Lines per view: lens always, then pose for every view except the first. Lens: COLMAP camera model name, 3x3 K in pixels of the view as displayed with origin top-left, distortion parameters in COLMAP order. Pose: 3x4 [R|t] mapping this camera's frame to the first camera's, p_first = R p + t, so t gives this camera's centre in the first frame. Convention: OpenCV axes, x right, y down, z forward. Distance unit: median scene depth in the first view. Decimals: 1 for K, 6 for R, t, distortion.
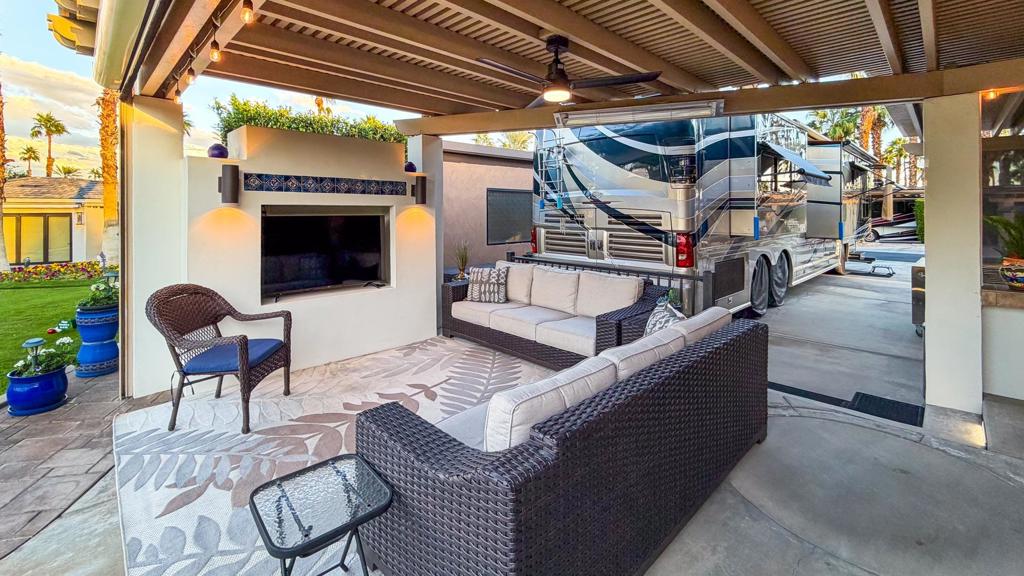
lens RADIAL K [[434.0, 0, 483.1], [0, 434.0, 202.2], [0, 0, 1]] dist [-0.012582, 0.001088]
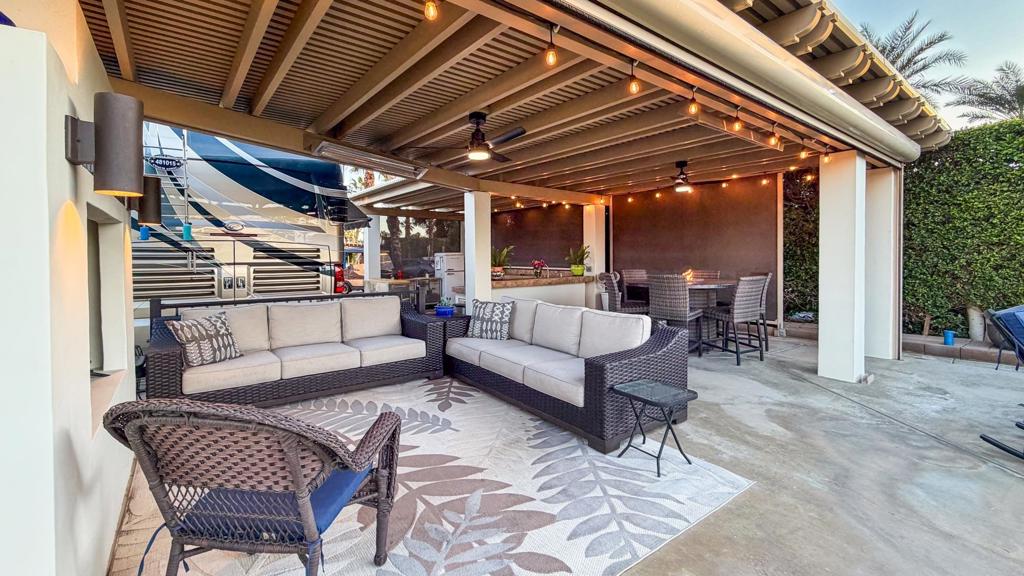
lens RADIAL K [[434.0, 0, 509.2], [0, 434.0, 260.5], [0, 0, 1]] dist [-0.012582, 0.001088]
pose [[0.133354, -0.019949, 0.990868, -0.547948], [-0.022578, 0.999477, 0.023161, 0.020780], [-0.990811, -0.025461, 0.132834, 0.336641]]
